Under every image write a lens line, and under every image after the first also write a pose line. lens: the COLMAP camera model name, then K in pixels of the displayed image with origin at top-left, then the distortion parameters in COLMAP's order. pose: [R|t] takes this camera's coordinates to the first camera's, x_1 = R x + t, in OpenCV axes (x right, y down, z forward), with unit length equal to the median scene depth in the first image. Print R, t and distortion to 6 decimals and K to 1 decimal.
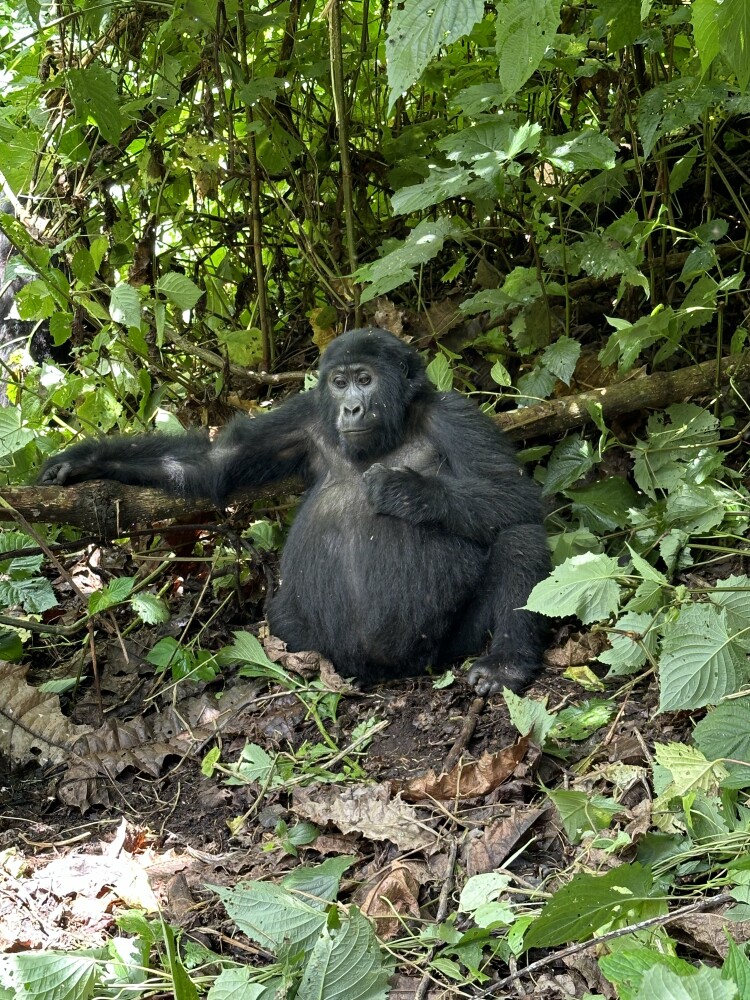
lens RADIAL K [[1759.2, 0, 370.8], [0, 1759.2, 489.8], [0, 0, 1]] dist [0.078184, 0.000000]
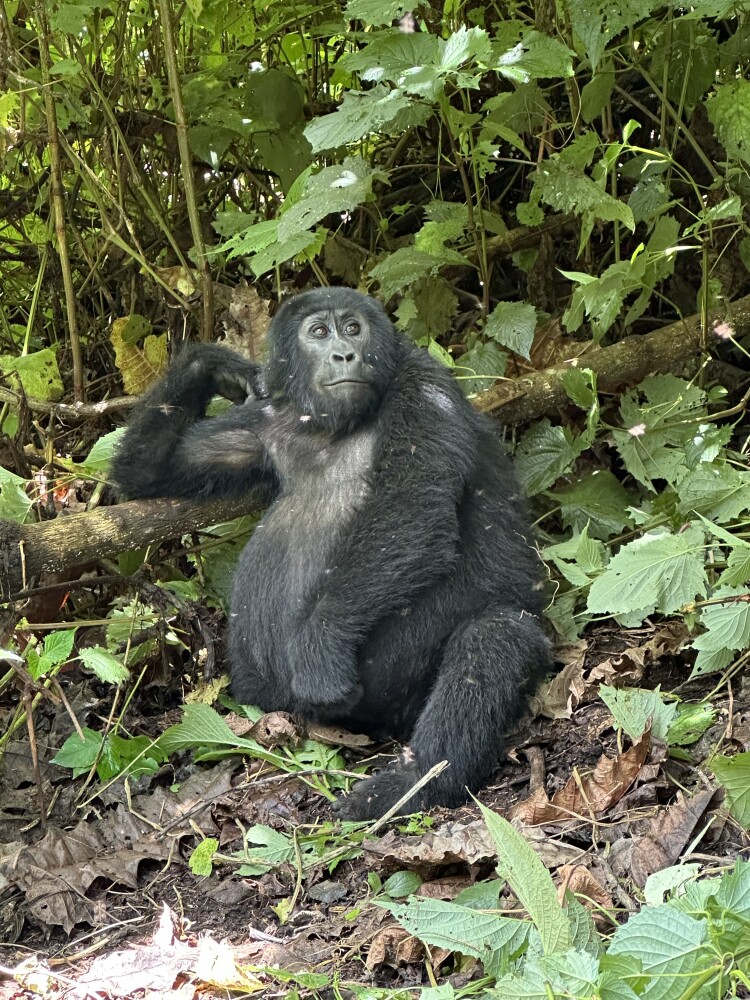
lens RADIAL K [[3013.6, 0, 377.1], [0, 3013.6, 503.8], [0, 0, 1]] dist [-0.036246, 0.000000]
pose [[0.964379, -0.099309, 0.245175, -0.299927], [0.123074, 0.988874, -0.083556, 0.112092], [-0.234149, 0.110754, 0.965871, -0.273675]]
